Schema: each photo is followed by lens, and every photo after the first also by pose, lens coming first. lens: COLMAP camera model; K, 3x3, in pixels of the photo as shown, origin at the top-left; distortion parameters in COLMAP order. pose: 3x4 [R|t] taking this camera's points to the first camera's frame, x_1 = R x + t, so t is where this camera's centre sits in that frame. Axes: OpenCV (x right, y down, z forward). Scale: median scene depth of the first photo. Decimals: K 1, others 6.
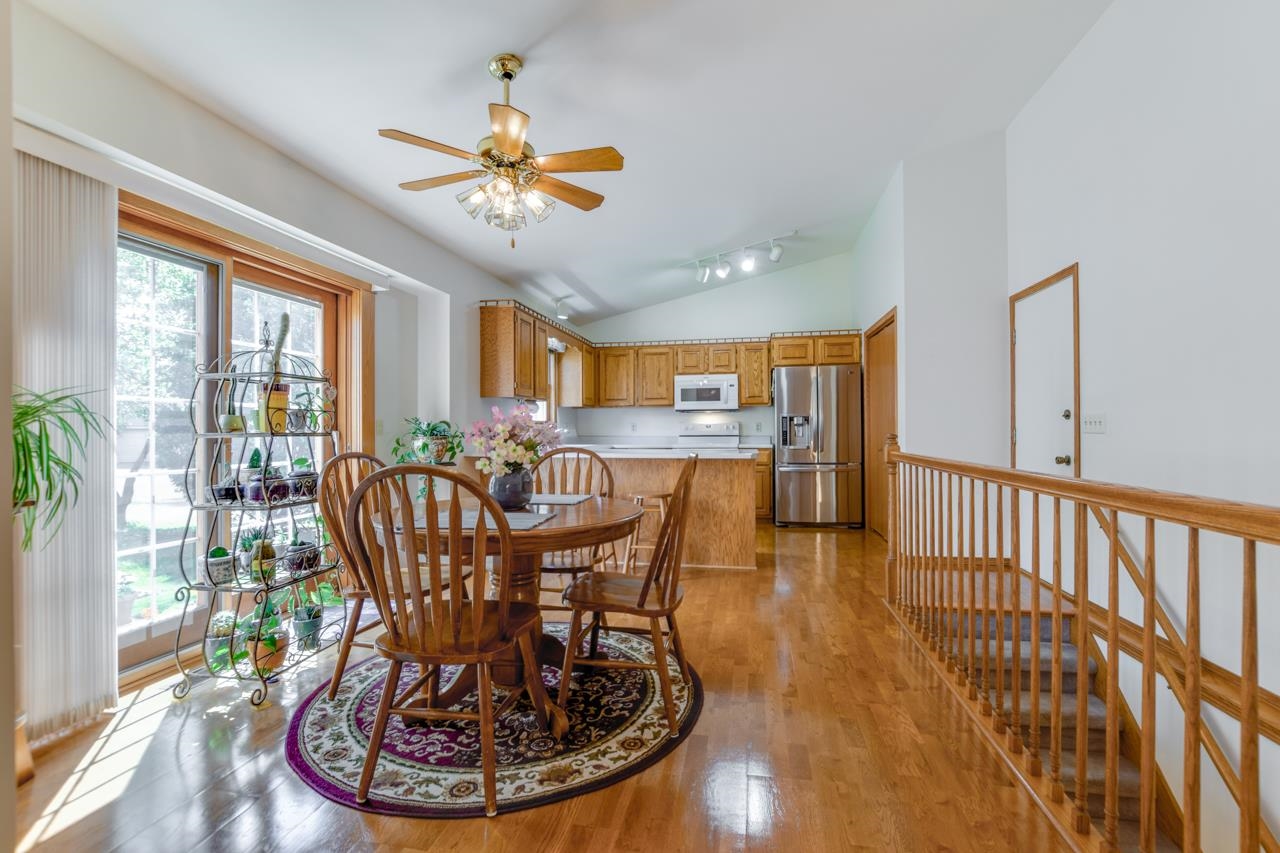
lens RADIAL K [[563.9, 0, 648.0], [0, 563.9, 429.8], [0, 0, 1]] dist [-0.024760, 0.000137]
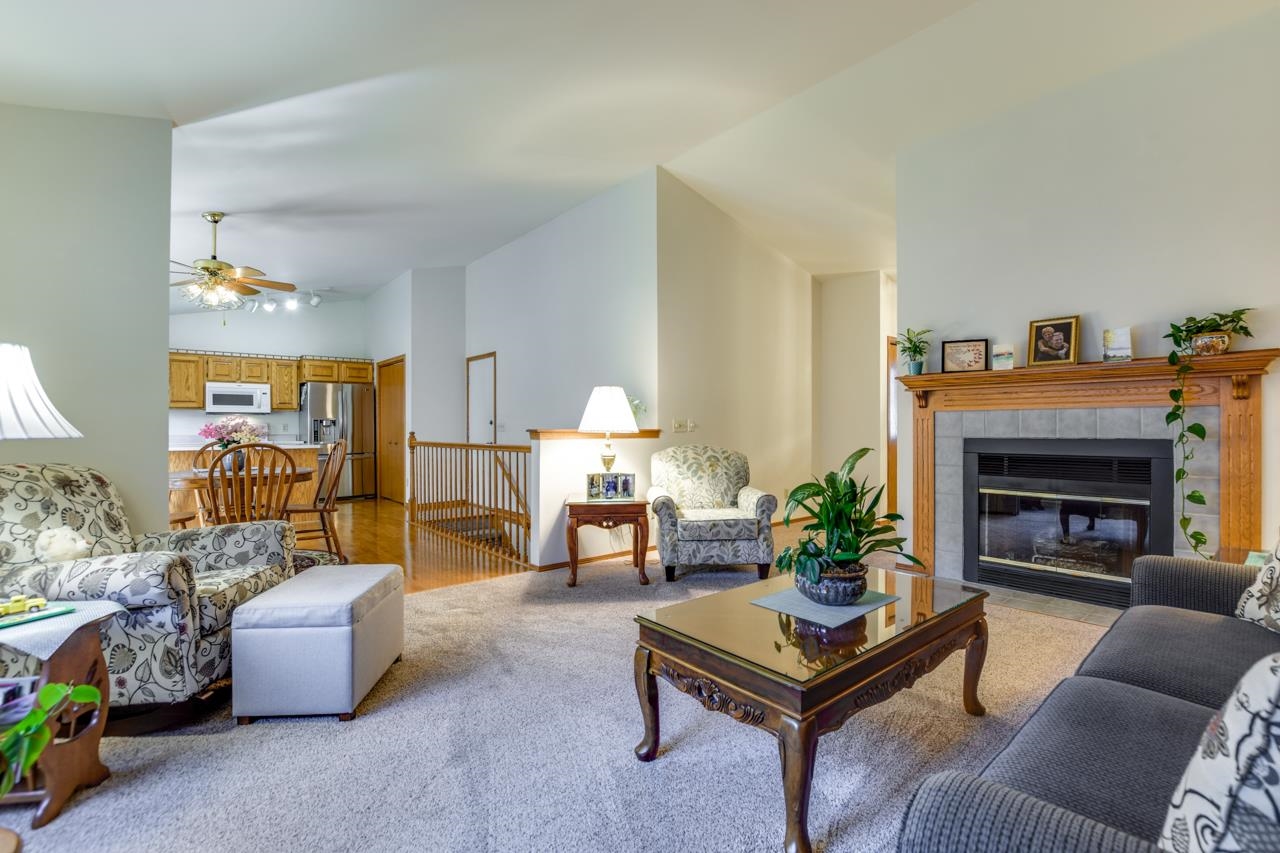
lens RADIAL K [[563.9, 0, 648.0], [0, 563.9, 429.8], [0, 0, 1]] dist [-0.024760, 0.000137]
pose [[0.623253, 0.000548, 0.782020, -0.294071], [0.000826, 0.999999, -0.001359, 0.002893], [-0.782020, 0.001493, 0.623252, -0.428554]]
